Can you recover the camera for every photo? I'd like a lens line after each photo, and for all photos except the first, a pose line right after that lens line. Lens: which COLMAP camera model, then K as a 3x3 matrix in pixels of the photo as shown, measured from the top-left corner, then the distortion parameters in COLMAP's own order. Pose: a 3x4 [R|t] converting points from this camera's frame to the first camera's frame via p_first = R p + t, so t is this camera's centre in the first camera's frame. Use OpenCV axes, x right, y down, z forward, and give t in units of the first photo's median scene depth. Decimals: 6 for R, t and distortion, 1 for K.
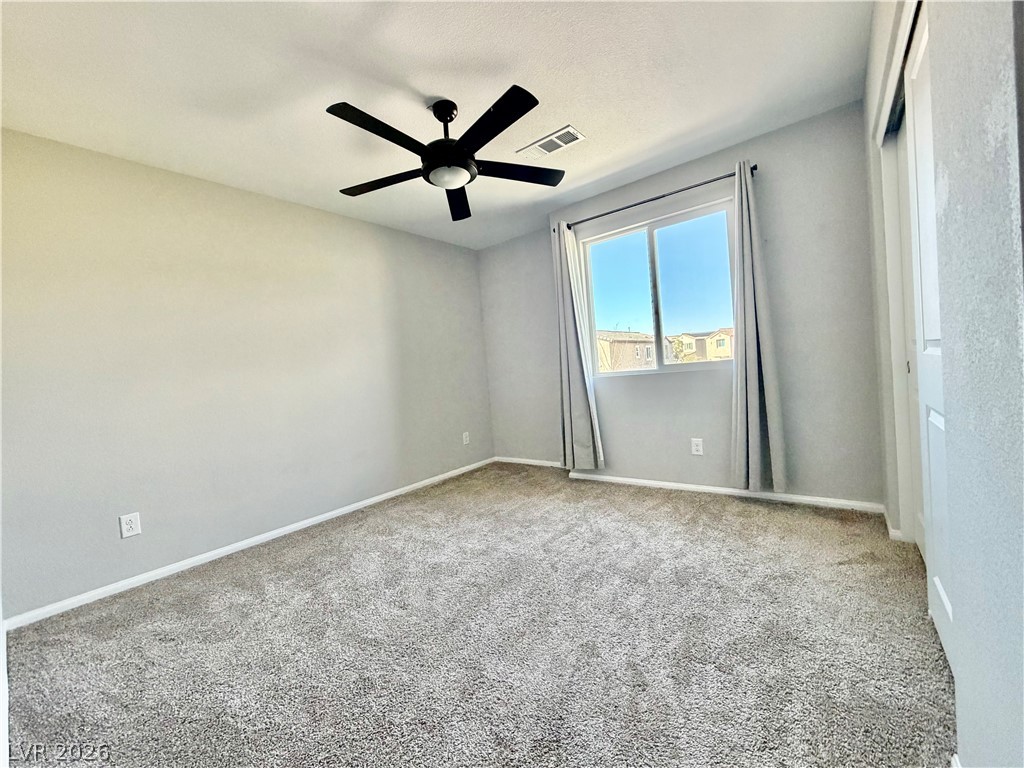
lens RADIAL K [[408.5, 0, 512.0], [0, 408.5, 384.6], [0, 0, 1]] dist [0.001329, -0.000711]
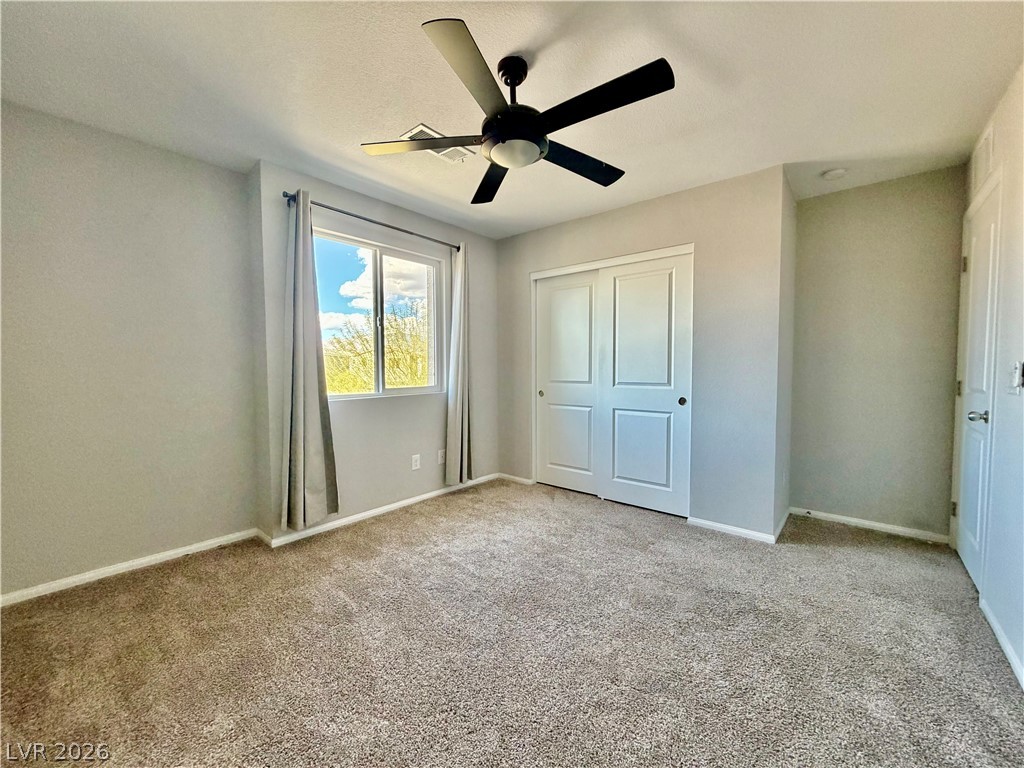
lens RADIAL K [[408.5, 0, 510.4], [0, 408.5, 386.1], [0, 0, 1]] dist [0.001329, -0.000711]
pose [[0.046652, 0.031494, 0.998415, -0.770184], [0.032689, 0.998919, -0.033038, -0.013855], [-0.998376, 0.034179, 0.045572, 0.789995]]
